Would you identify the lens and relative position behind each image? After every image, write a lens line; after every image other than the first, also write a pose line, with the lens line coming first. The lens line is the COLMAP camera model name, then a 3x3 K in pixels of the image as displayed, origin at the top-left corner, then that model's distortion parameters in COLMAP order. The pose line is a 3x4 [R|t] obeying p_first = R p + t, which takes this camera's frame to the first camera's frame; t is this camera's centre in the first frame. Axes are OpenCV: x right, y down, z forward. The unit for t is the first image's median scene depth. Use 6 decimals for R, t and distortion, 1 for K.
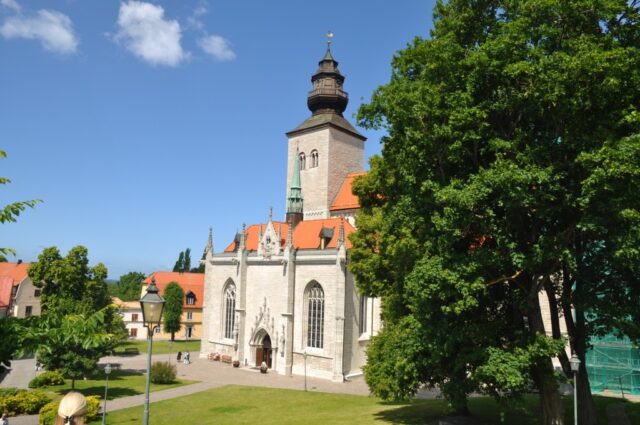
lens RADIAL K [[492.1, 0, 320.0], [0, 492.1, 212.5], [0, 0, 1]] dist [-0.146082, 0.074319]
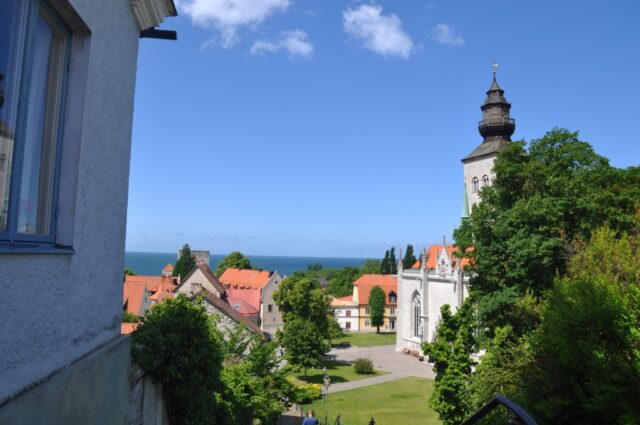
lens RADIAL K [[492.1, 0, 320.0], [0, 492.1, 212.5], [0, 0, 1]] dist [-0.146082, 0.074319]
pose [[0.906974, -0.049205, -0.418302, 0.129261], [0.071130, 0.996782, 0.036974, -0.131405], [0.415137, -0.063288, 0.907555, -0.241792]]
